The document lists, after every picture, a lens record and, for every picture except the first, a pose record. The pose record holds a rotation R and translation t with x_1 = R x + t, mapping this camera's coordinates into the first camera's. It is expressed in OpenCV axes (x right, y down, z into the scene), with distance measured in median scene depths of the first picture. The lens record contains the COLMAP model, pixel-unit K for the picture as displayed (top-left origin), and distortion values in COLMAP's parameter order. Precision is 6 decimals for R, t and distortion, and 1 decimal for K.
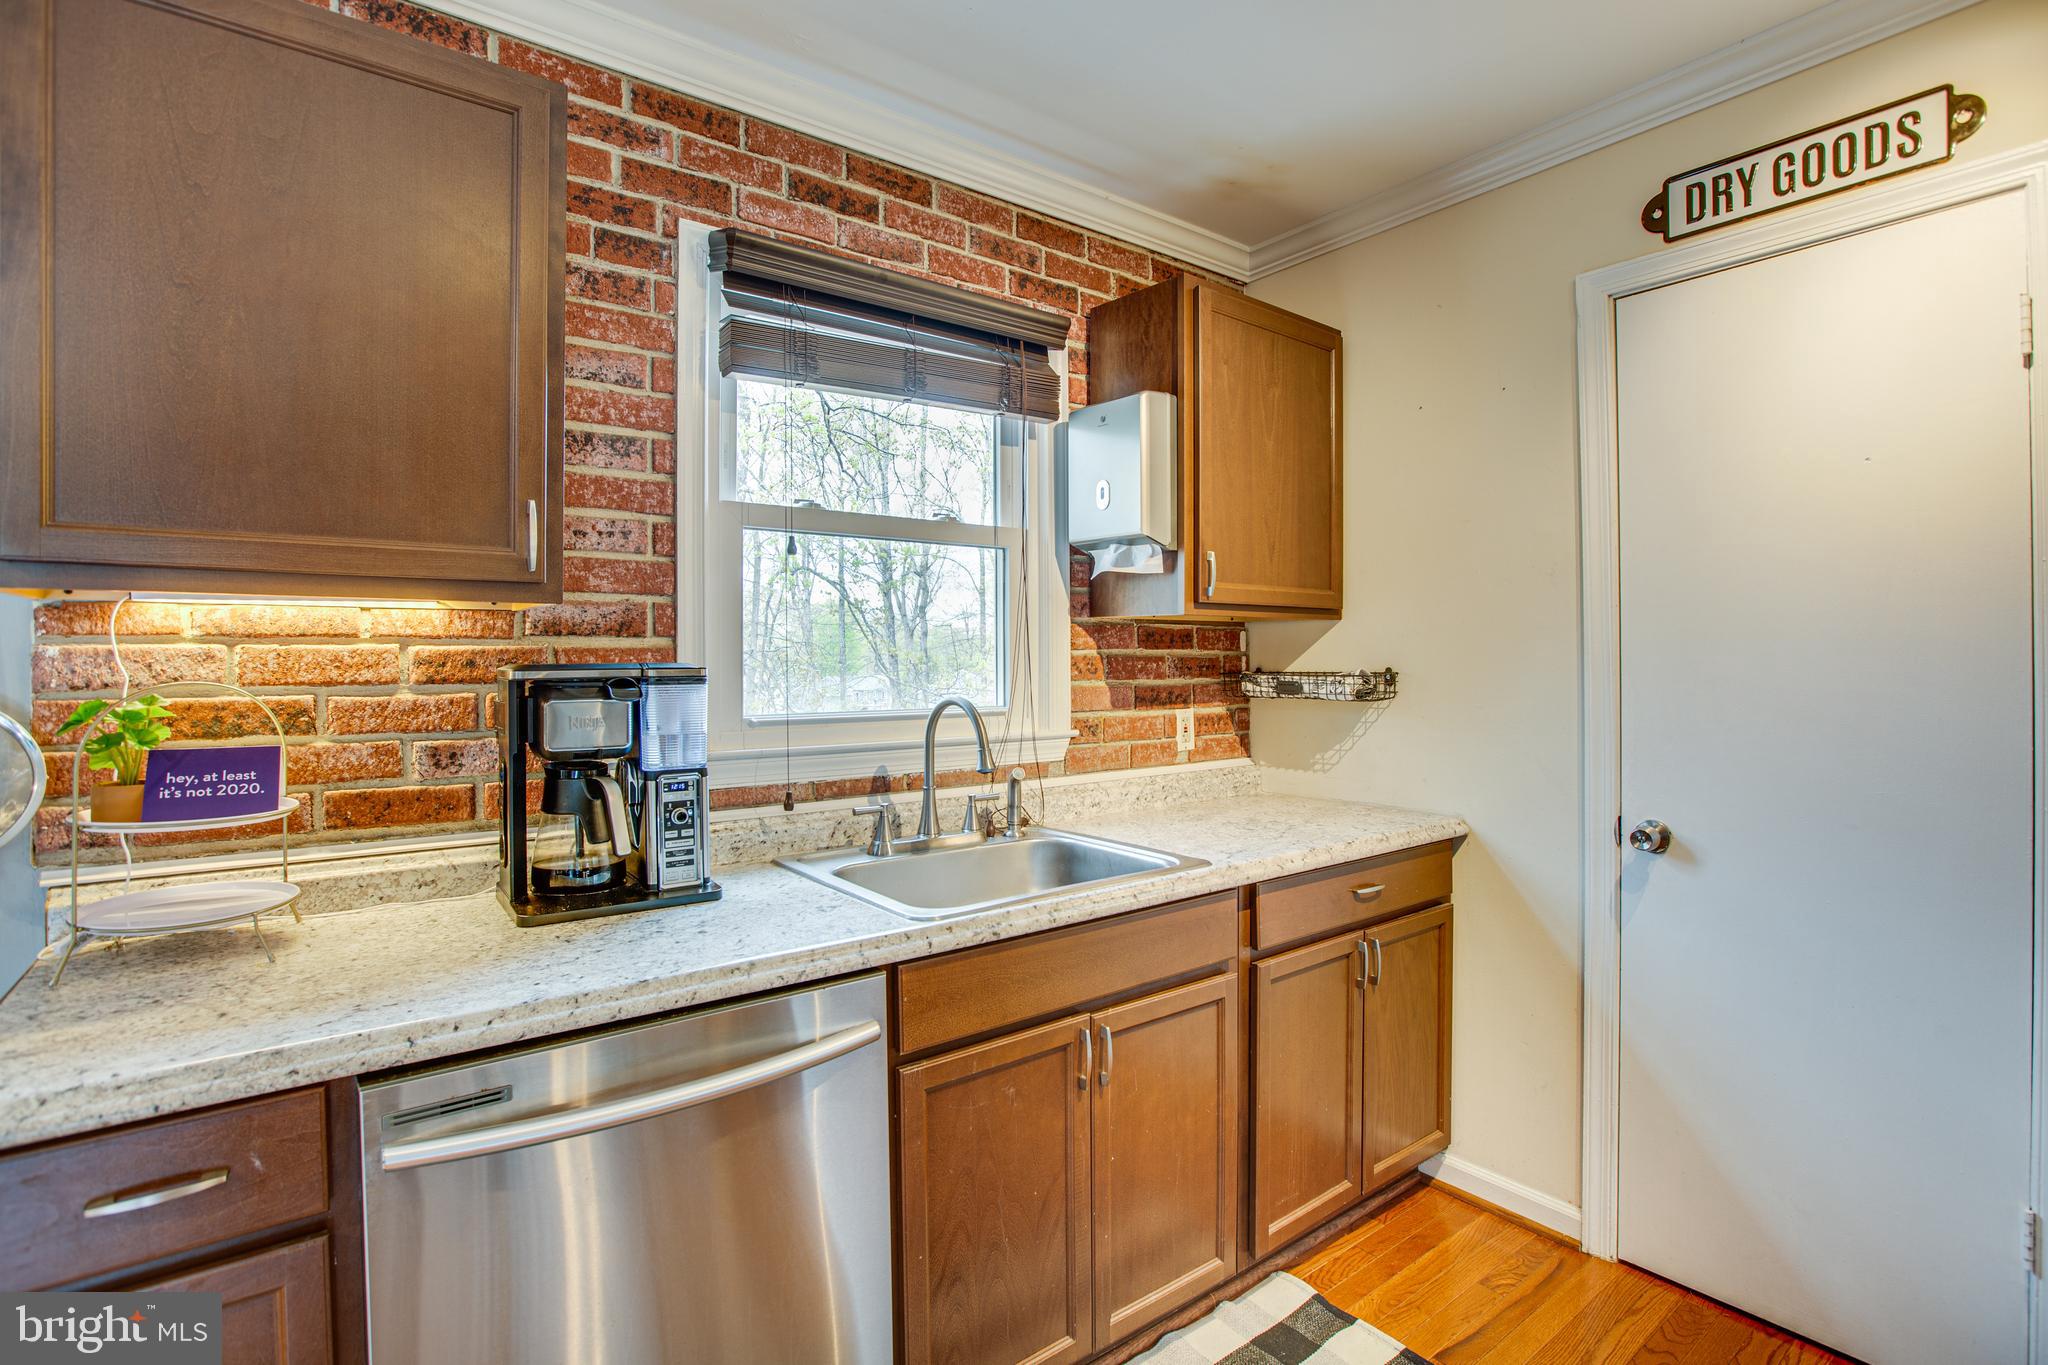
lens RADIAL K [[950.5, 0, 1023.8], [0, 950.5, 667.7], [0, 0, 1]] dist [-0.045251, 0.011449]
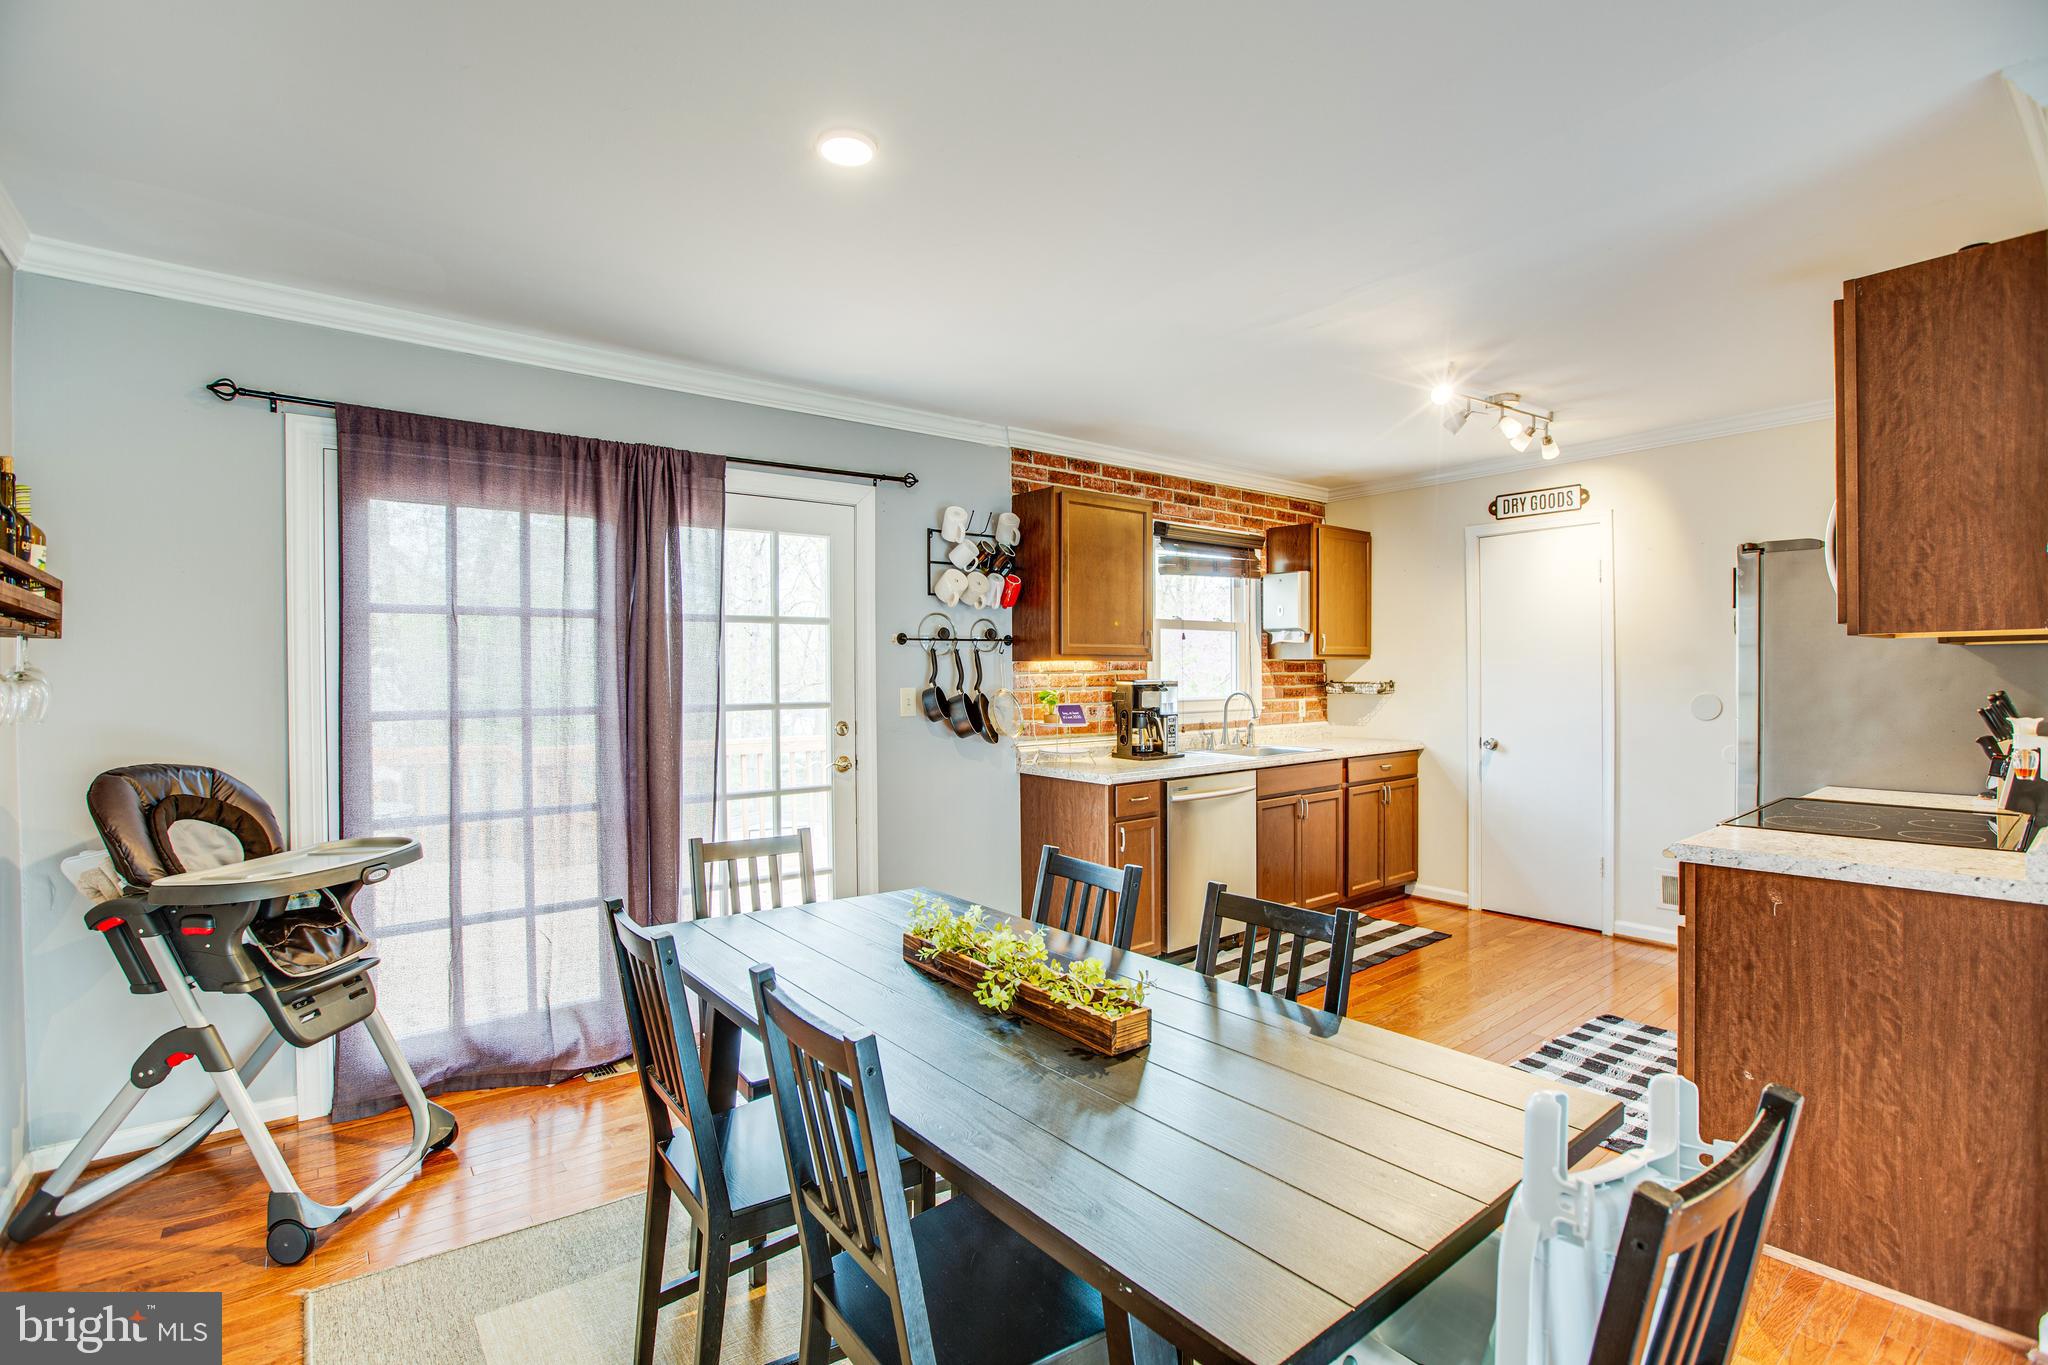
lens RADIAL K [[950.5, 0, 1062.2], [0, 950.5, 689.3], [0, 0, 1]] dist [-0.045251, 0.011449]
pose [[0.998000, -0.004232, 0.063080, -0.710147], [0.003580, 0.999939, 0.010445, -0.005623], [-0.063120, -0.010198, 0.997954, -1.591030]]
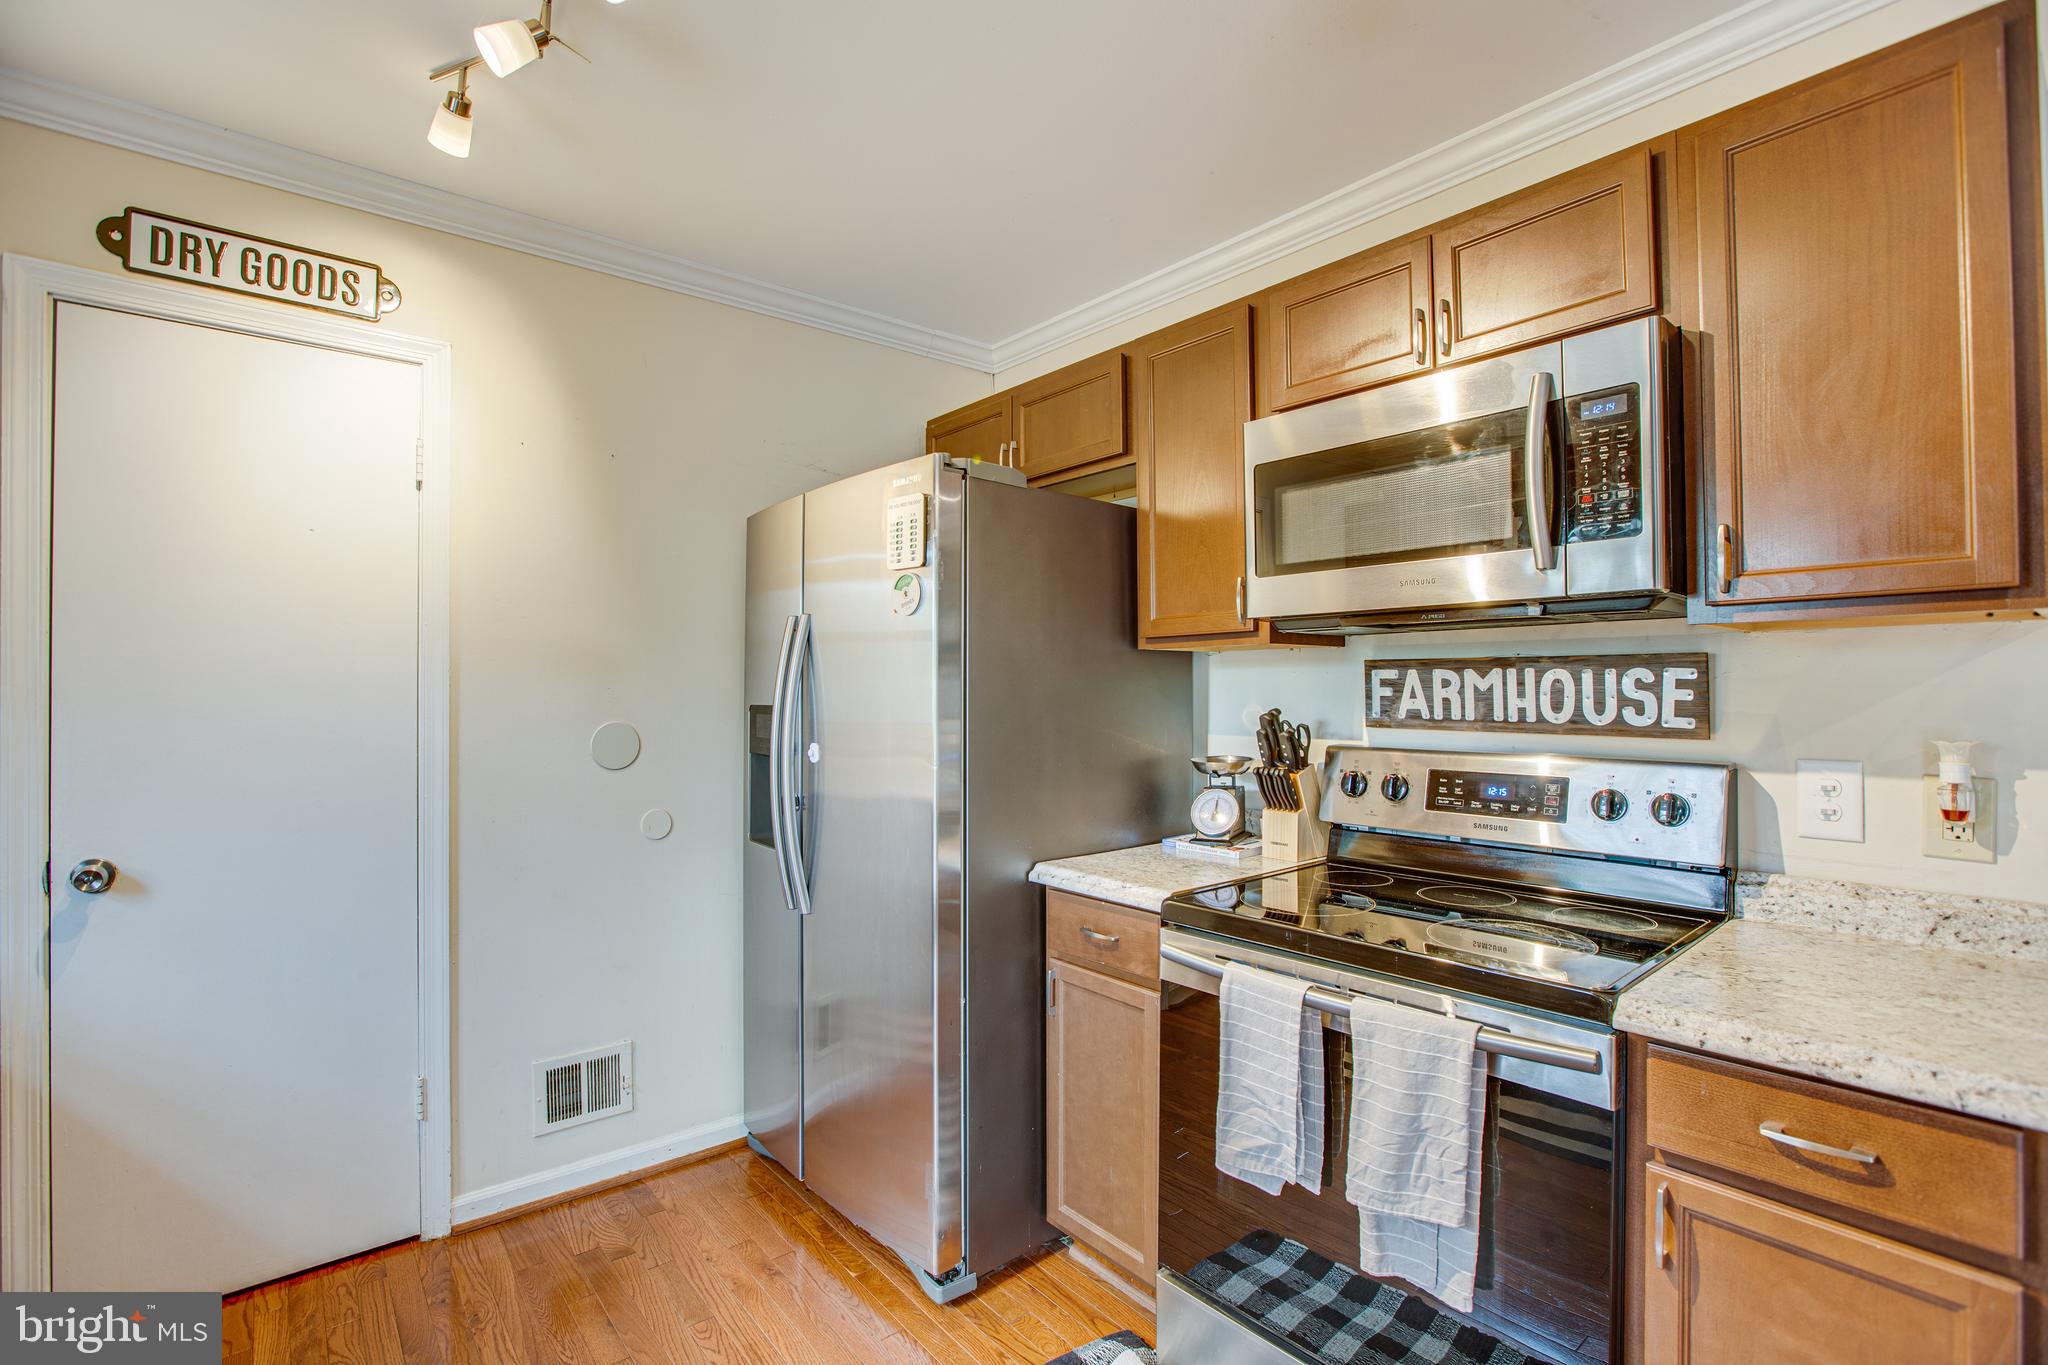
lens RADIAL K [[950.5, 0, 1044.0], [0, 950.5, 683.3], [0, 0, 1]] dist [-0.045251, 0.011449]
pose [[-0.059924, 0.012244, 0.998128, -0.328887], [0.003781, 0.999920, -0.012039, -0.001593], [-0.998196, 0.003053, -0.059965, 0.079651]]
